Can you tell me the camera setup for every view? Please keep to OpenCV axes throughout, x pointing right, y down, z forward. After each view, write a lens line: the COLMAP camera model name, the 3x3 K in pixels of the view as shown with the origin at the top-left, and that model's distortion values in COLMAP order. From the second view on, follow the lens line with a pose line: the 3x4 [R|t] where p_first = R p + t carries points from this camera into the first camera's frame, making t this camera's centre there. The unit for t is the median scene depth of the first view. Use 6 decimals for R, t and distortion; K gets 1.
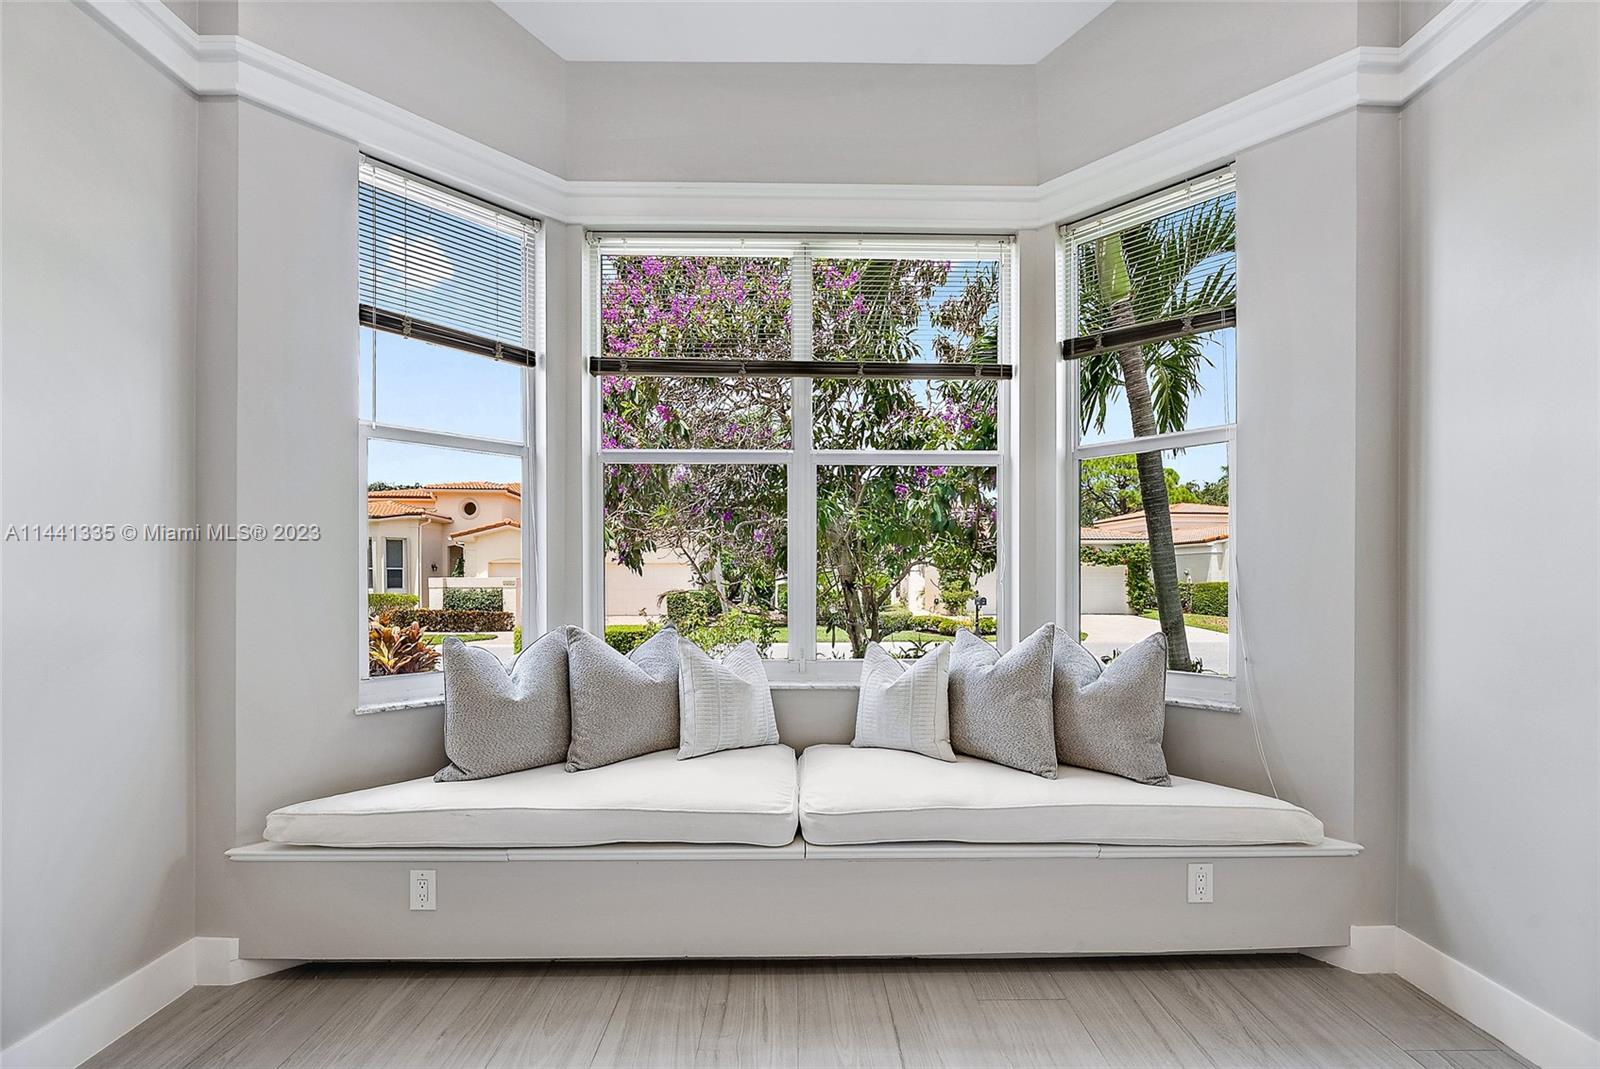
lens RADIAL K [[656.9, 0, 801.1], [0, 656.9, 573.4], [0, 0, 1]] dist [-0.000275, -0.000126]
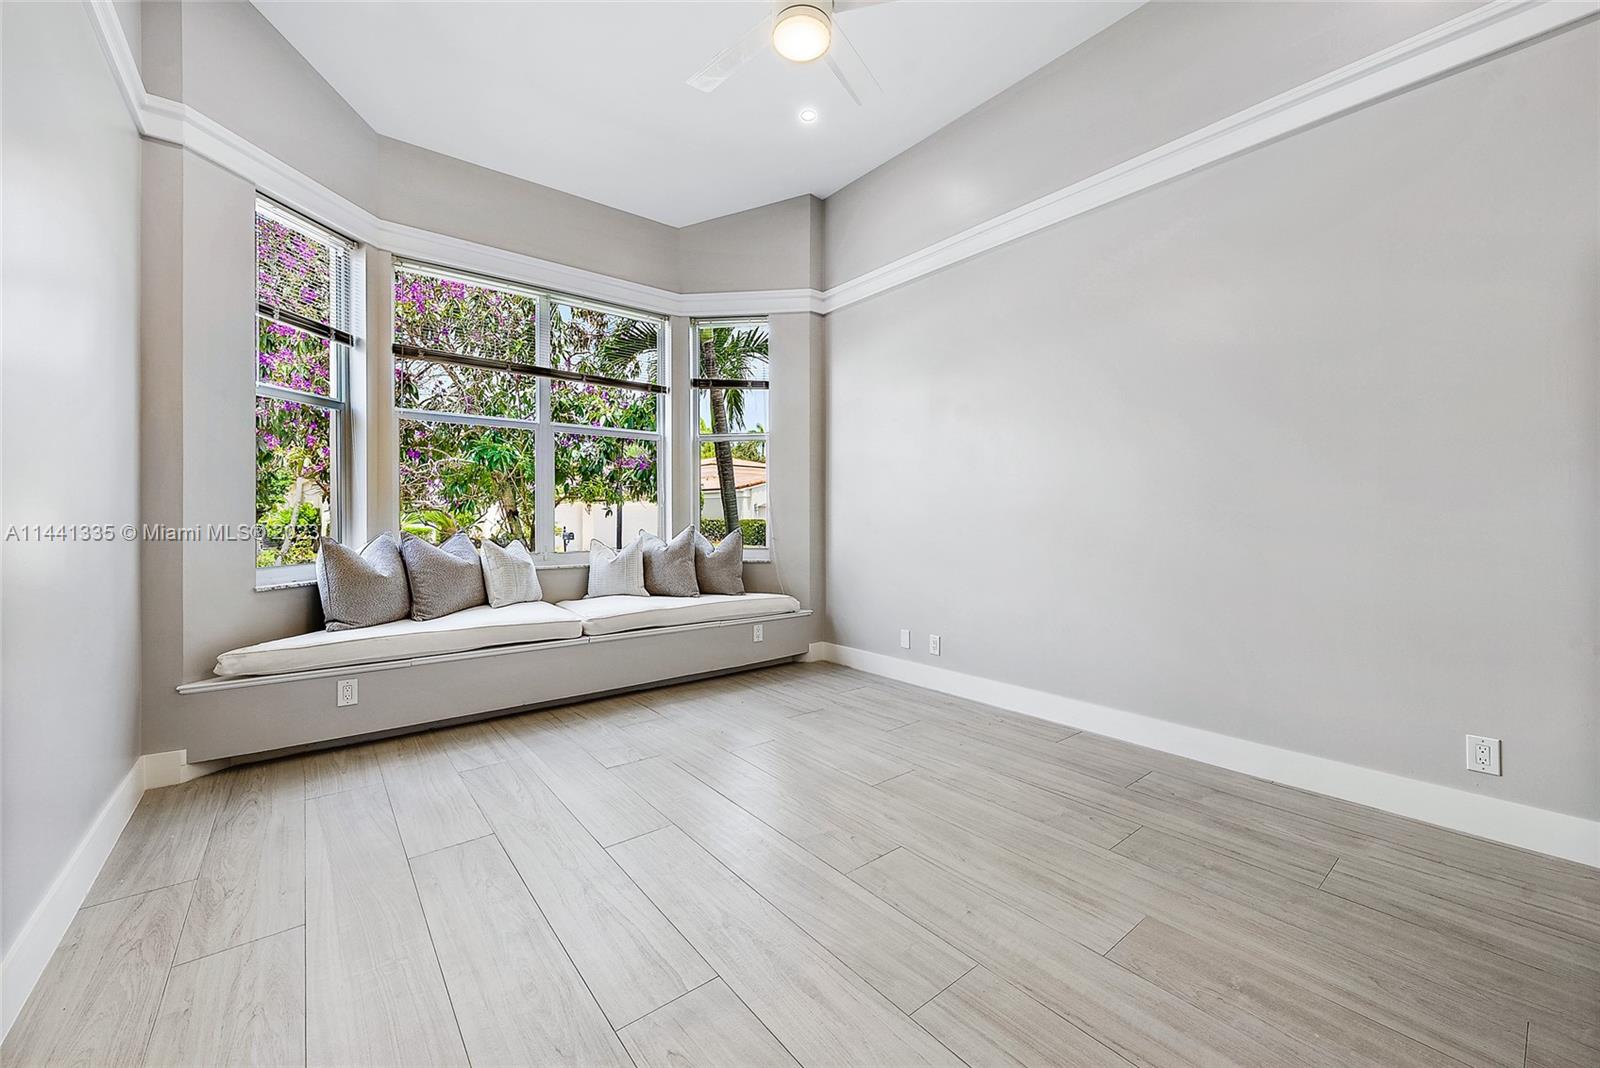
lens RADIAL K [[630.5, 0, 803.9], [0, 630.5, 523.2], [0, 0, 1]] dist [0.002767, 0.000073]
pose [[0.787640, -0.006957, 0.616097, -0.568208], [0.002710, 0.999966, 0.007828, 0.060014], [-0.616130, -0.004496, 0.787631, -0.763602]]
